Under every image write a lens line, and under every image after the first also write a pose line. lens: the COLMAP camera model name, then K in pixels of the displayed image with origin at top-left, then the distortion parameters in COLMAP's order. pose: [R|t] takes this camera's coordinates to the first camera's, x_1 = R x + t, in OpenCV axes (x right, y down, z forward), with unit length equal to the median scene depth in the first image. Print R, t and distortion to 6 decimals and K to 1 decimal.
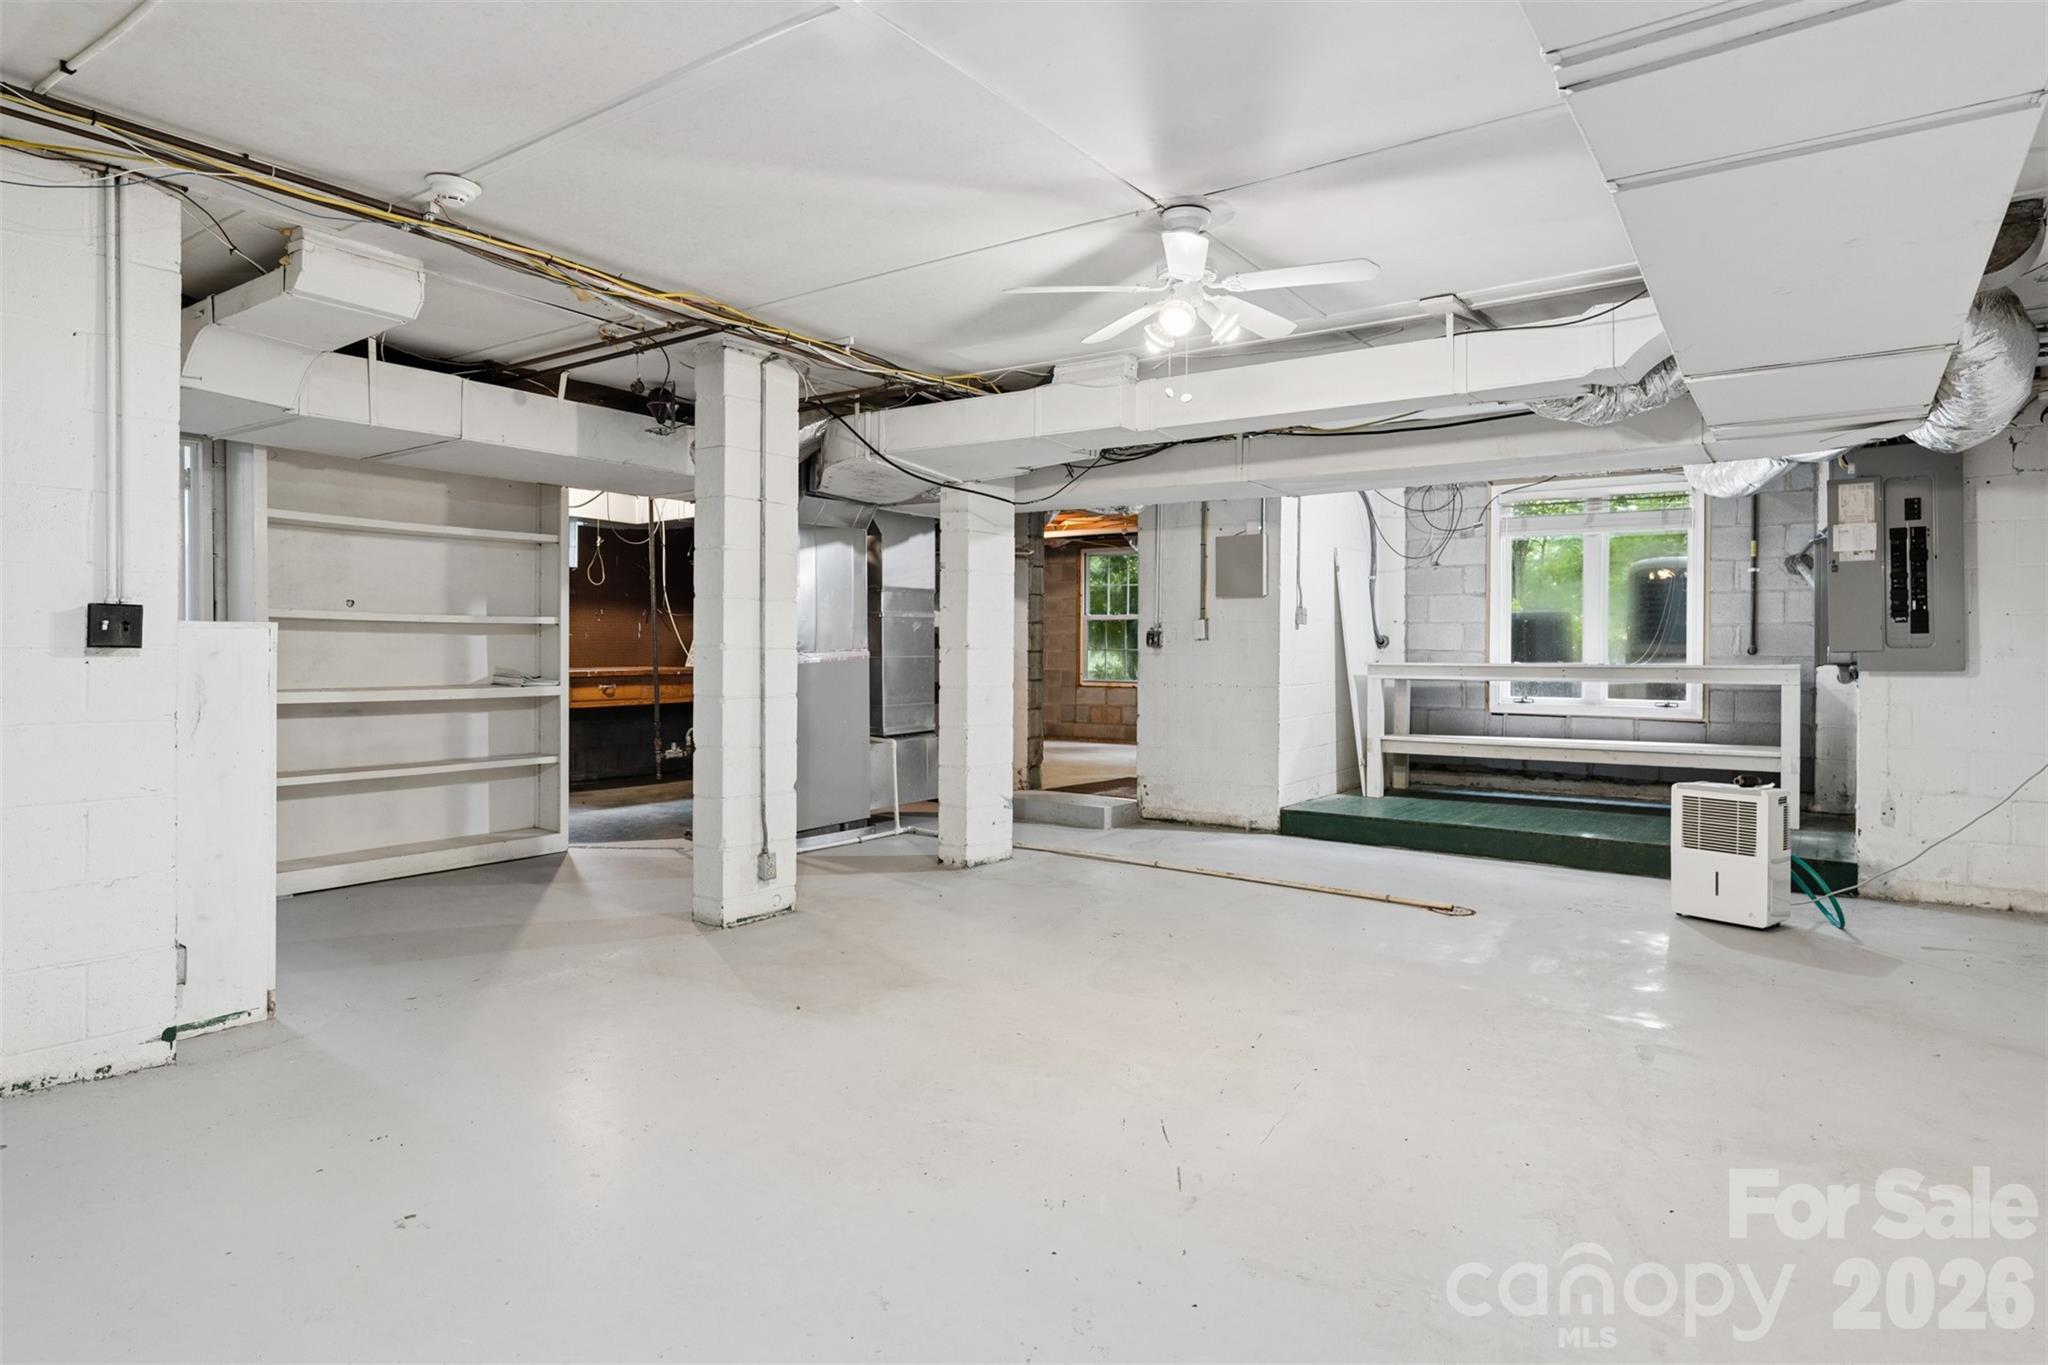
lens RADIAL K [[1165.1, 0, 1026.5], [0, 1165.1, 674.2], [0, 0, 1]] dist [0.008286, 0.000829]
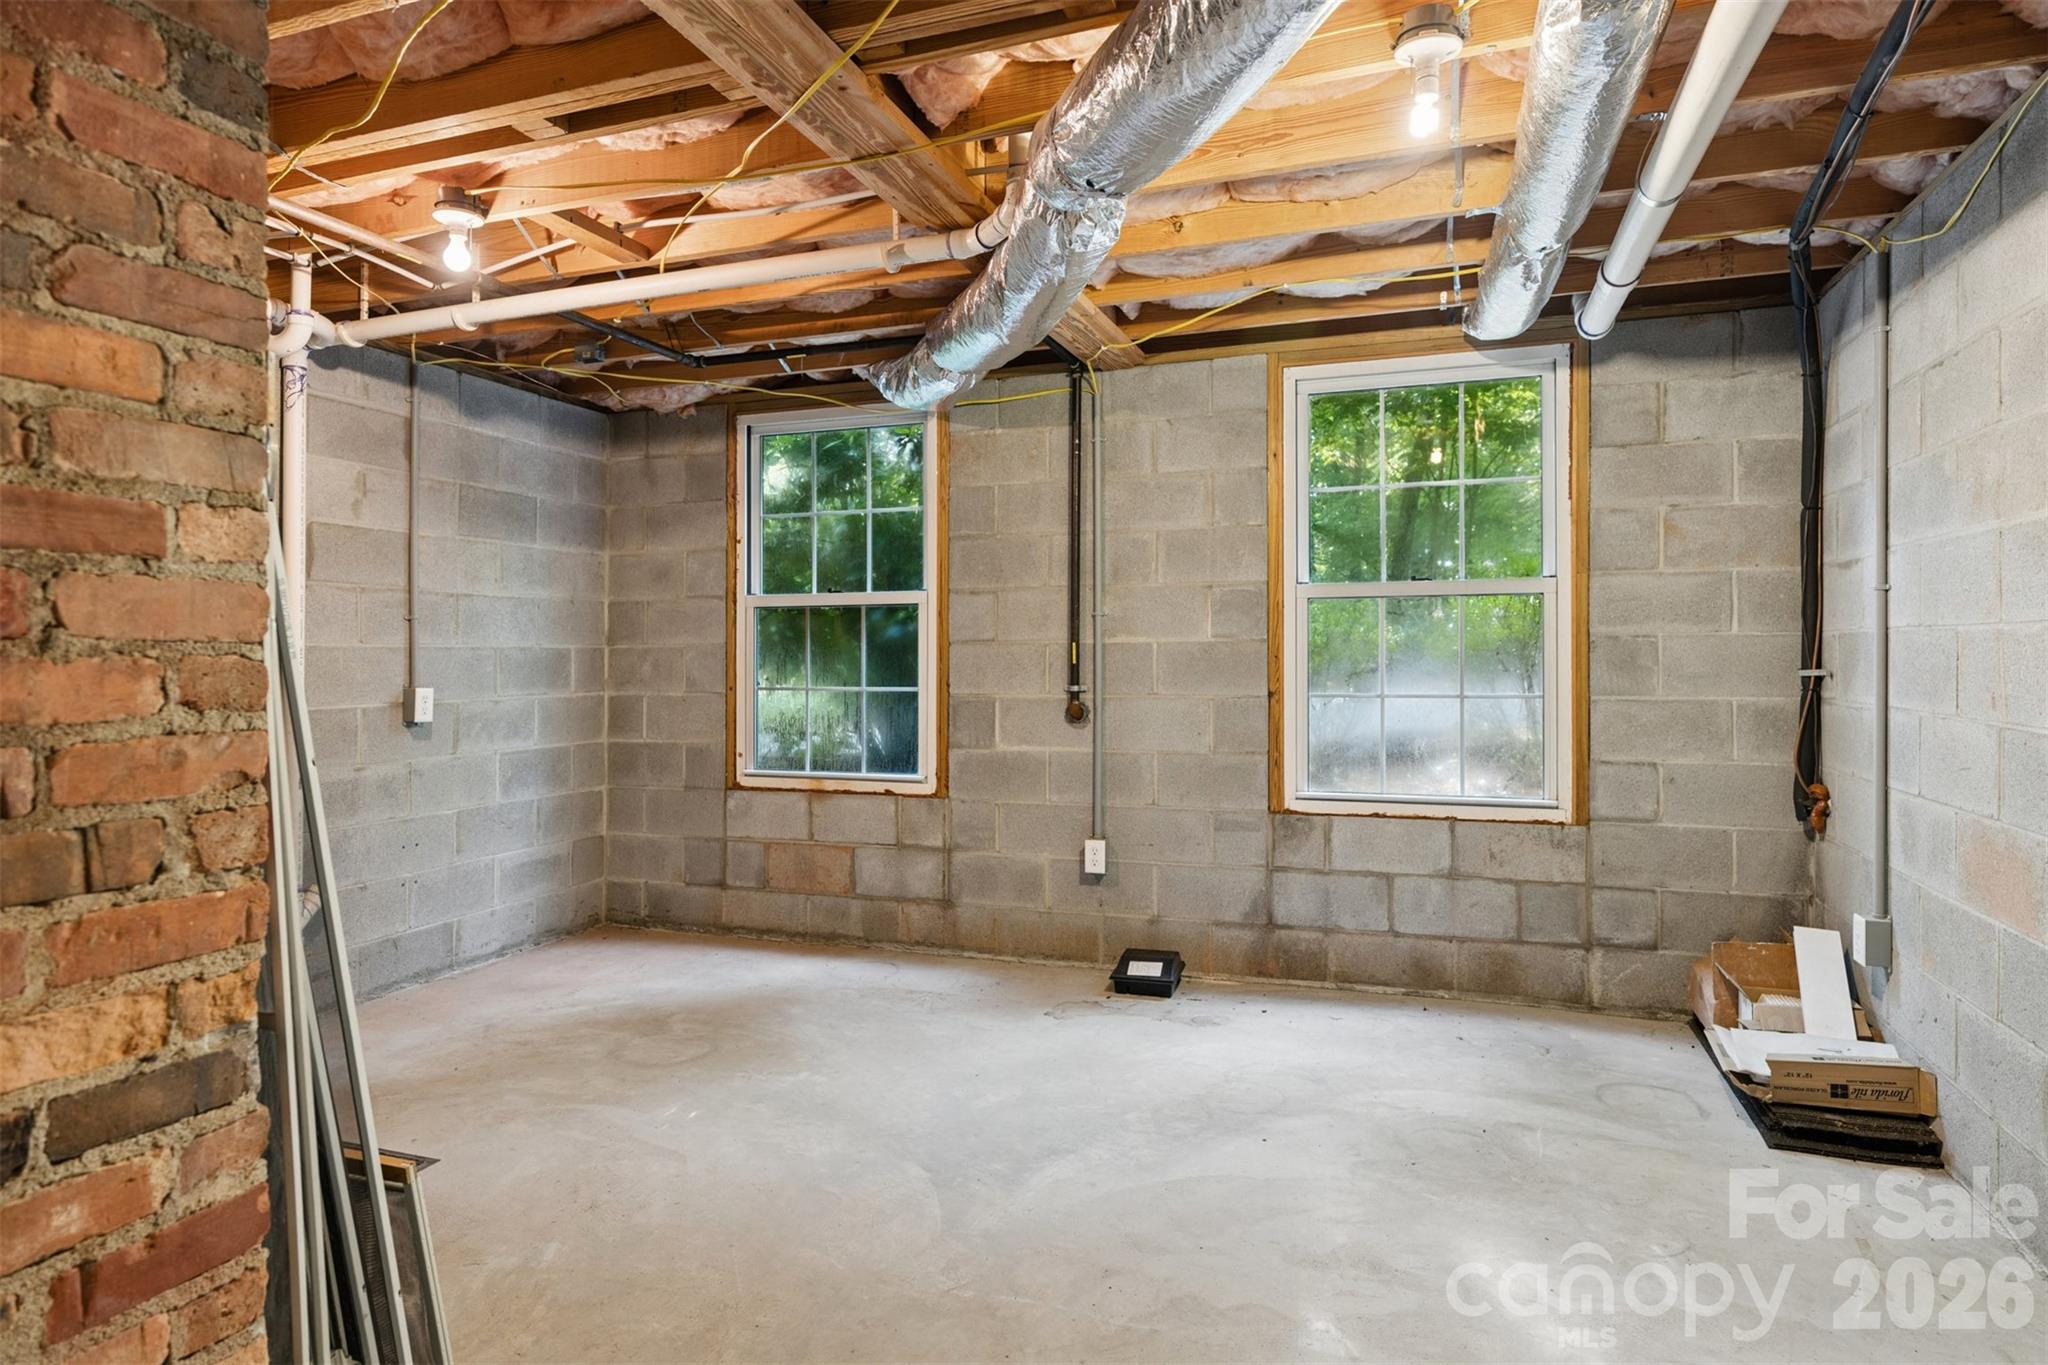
lens RADIAL K [[1165.1, 0, 1036.8], [0, 1165.1, 687.1], [0, 0, 1]] dist [0.008286, 0.000829]
pose [[0.963364, -0.003911, 0.268169, 0.038545], [0.006319, 0.999947, -0.008118, -0.018028], [-0.268123, 0.009516, 0.963338, 0.618266]]
